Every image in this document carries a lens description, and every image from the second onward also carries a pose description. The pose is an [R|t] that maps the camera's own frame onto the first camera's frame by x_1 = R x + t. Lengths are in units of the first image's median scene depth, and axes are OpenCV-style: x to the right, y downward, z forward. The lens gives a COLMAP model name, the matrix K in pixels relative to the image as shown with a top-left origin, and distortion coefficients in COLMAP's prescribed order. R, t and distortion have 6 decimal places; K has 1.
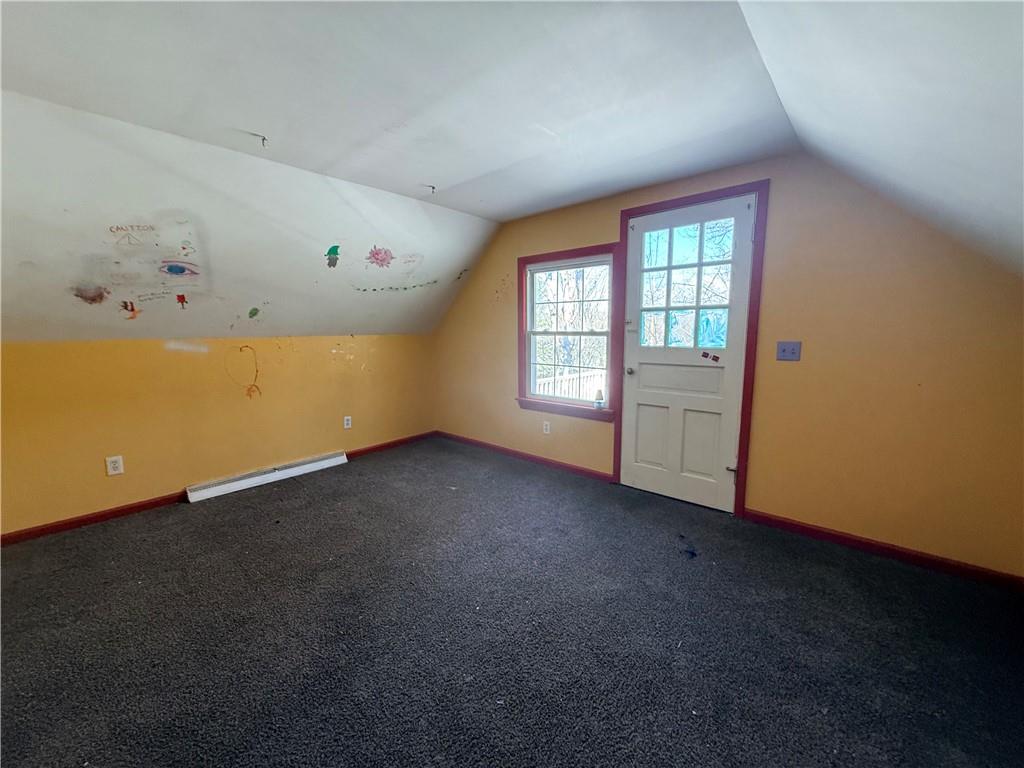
lens RADIAL K [[409.1, 0, 508.7], [0, 409.1, 383.3], [0, 0, 1]] dist [0.000711, 0.000451]
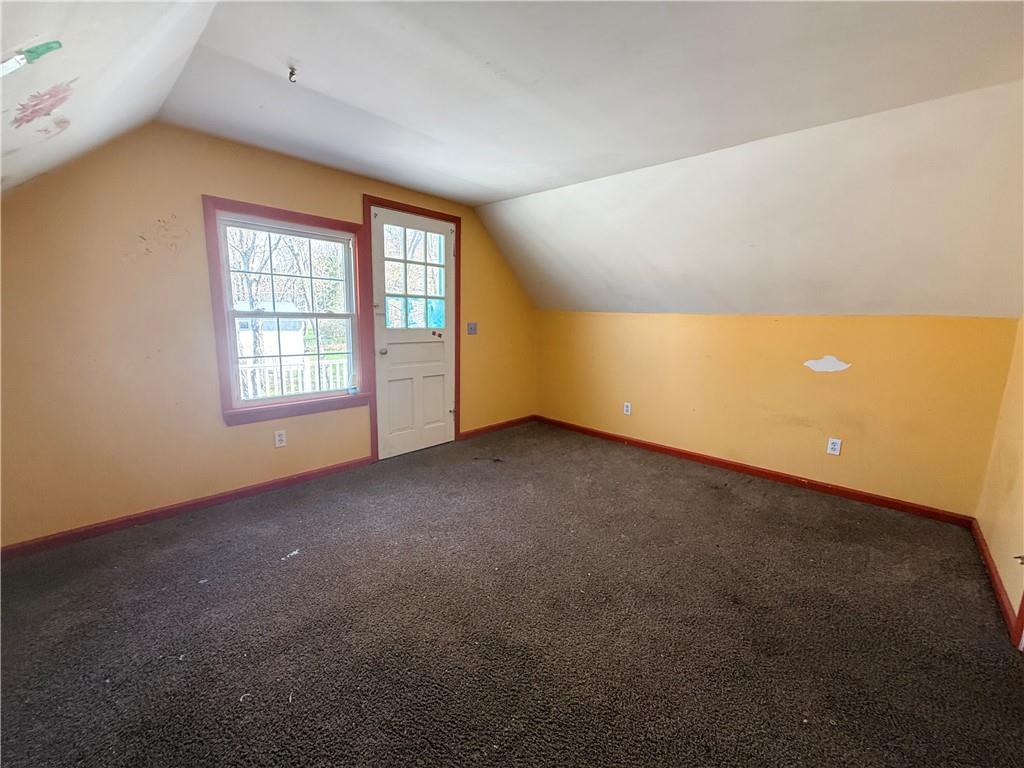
lens RADIAL K [[409.1, 0, 508.4], [0, 409.1, 384.2], [0, 0, 1]] dist [0.000711, 0.000451]
pose [[0.022751, -0.154029, 0.987804, -0.810334], [0.112396, 0.982190, 0.150565, -0.074731], [-0.993403, 0.107600, 0.039658, 0.675904]]
